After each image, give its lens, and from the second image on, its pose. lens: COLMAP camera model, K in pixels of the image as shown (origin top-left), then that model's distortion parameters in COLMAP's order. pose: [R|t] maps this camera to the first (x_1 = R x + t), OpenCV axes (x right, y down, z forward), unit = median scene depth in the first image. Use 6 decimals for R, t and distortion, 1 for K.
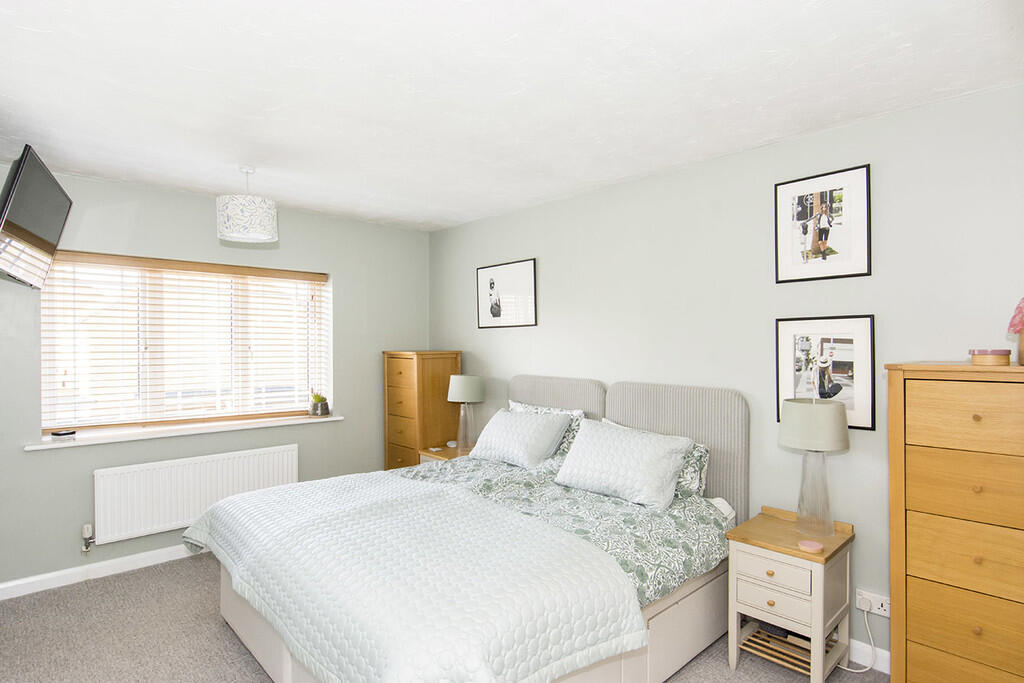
lens RADIAL K [[544.5, 0, 512.0], [0, 544.5, 341.5], [0, 0, 1]] dist [-0.000788, -0.000228]
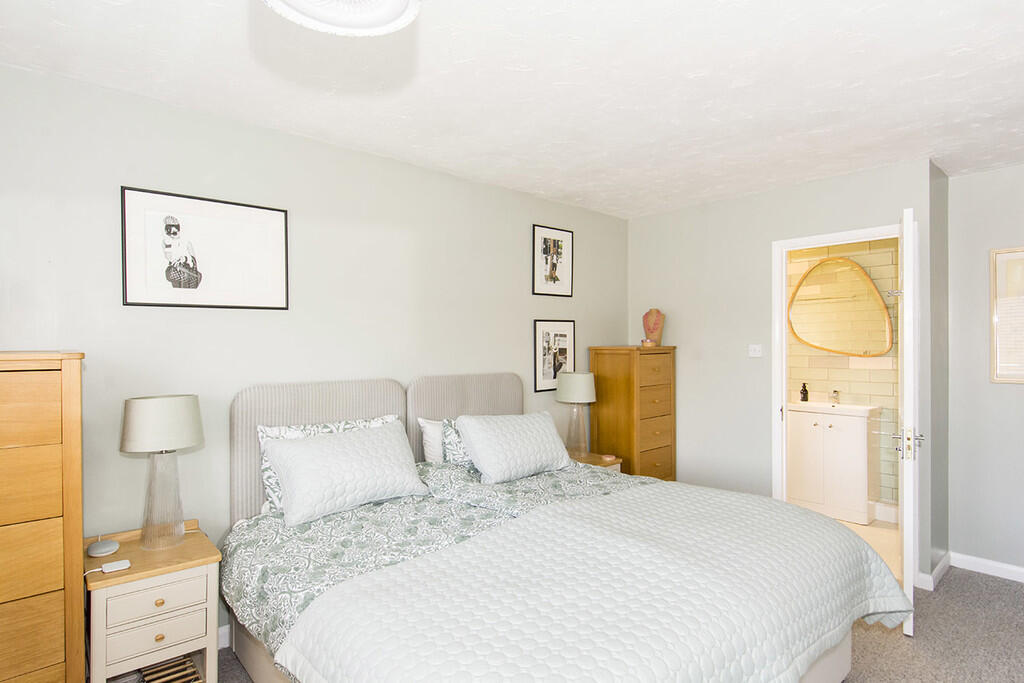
lens RADIAL K [[544.5, 0, 512.0], [0, 544.5, 341.5], [0, 0, 1]] dist [-0.000788, -0.000228]
pose [[0.005625, -0.004142, 0.999976, -0.926060], [-0.004525, 0.999981, 0.004168, 0.009568], [-0.999974, -0.004548, 0.005606, 1.043528]]
